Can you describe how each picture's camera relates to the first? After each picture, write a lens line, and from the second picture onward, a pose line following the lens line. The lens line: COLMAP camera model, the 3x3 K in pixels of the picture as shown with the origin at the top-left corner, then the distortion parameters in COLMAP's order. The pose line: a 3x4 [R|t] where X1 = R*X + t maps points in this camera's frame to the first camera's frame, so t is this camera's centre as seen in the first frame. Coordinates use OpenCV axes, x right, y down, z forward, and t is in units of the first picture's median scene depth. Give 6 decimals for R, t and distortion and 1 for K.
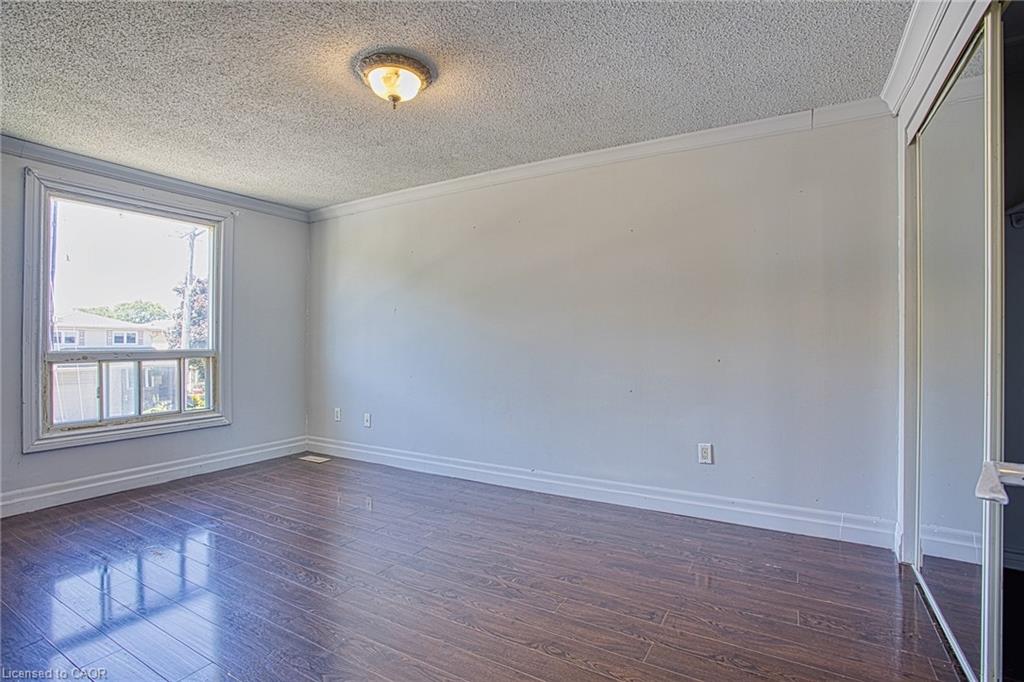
lens RADIAL K [[486.7, 0, 512.0], [0, 486.7, 341.0], [0, 0, 1]] dist [-0.069218, 0.000034]
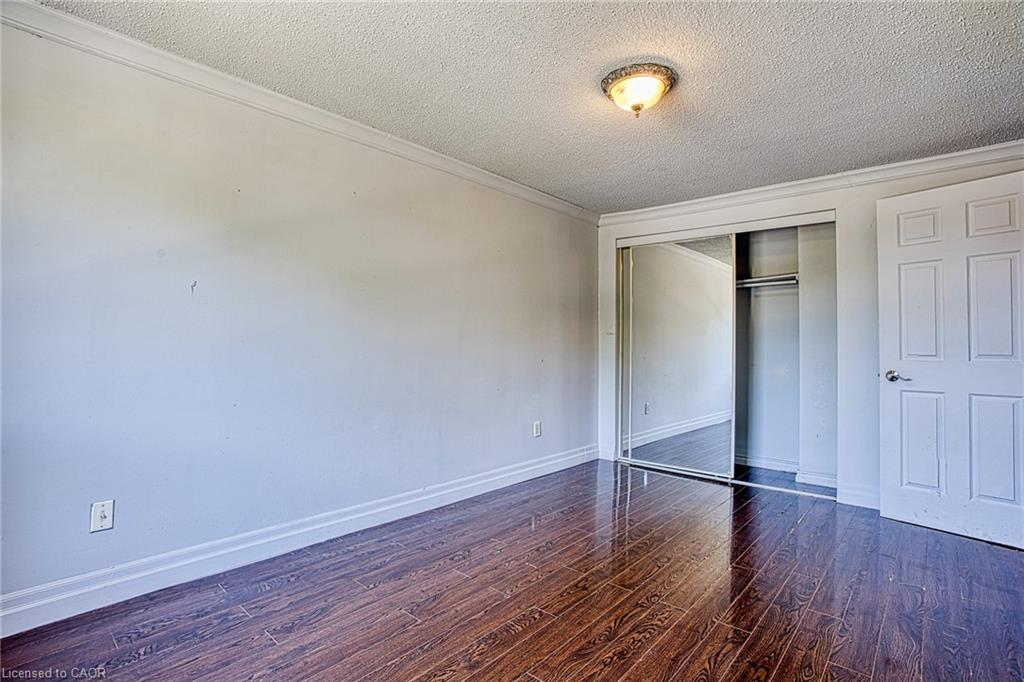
lens RADIAL K [[508.8, 0, 502.3], [0, 508.8, 339.4], [0, 0, 1]] dist [-0.002050, -0.000096]
pose [[0.194927, 0.017885, 0.980655, -1.034689], [-0.014789, 0.999774, -0.015294, 0.003347], [-0.980706, -0.011522, 0.195147, 0.815147]]
